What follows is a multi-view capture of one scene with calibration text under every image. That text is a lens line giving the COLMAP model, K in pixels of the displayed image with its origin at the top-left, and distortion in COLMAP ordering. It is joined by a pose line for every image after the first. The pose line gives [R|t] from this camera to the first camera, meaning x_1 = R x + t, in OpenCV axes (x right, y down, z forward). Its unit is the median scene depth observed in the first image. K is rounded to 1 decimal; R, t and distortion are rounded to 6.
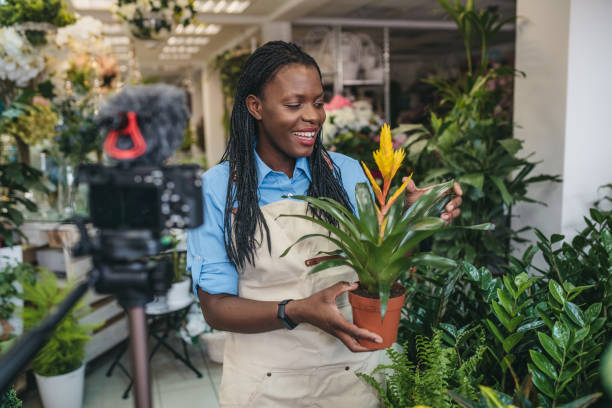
lens RADIAL K [[579.6, 0, 307.0], [0, 579.6, 203.4], [0, 0, 1]] dist [-0.032742, 0.000000]
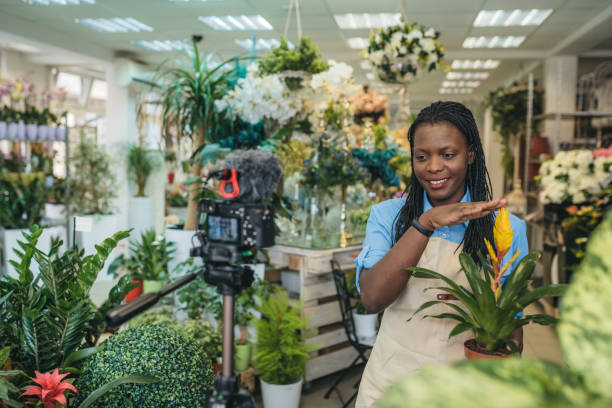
lens RADIAL K [[630.4, 0, 290.7], [0, 630.4, 202.5], [0, 0, 1]] dist [-0.036317, 0.000000]
pose [[0.879383, 0.078190, -0.469650, 0.115895], [-0.109593, 0.993177, -0.039855, -0.003002], [0.463329, 0.086518, 0.881953, -0.077255]]
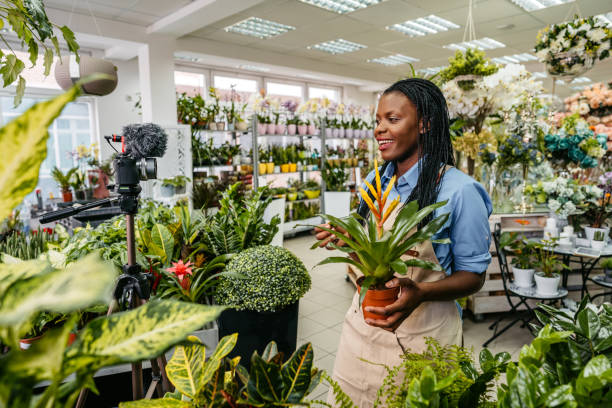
lens RADIAL K [[406.9, 0, 303.8], [0, 406.9, 200.8], [0, 0, 1]] dist [-0.030970, 0.038628]
pose [[0.428440, 0.139985, -0.892661, 0.293536], [-0.136162, 0.986647, 0.089372, -0.026703], [0.893252, 0.083256, 0.441780, 0.166302]]
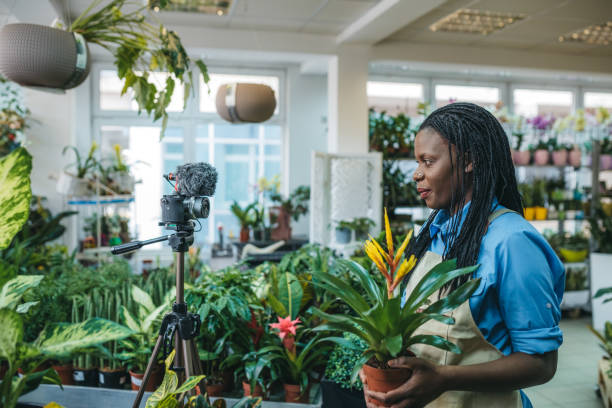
lens RADIAL K [[579.3, 0, 299.4], [0, 579.3, 205.6], [0, 0, 1]] dist [-0.034174, 0.000000]
pose [[-0.064674, 0.069833, -0.995460, 0.398761], [-0.152089, 0.985205, 0.078994, -0.055874], [0.986249, 0.156507, -0.053096, 0.298000]]
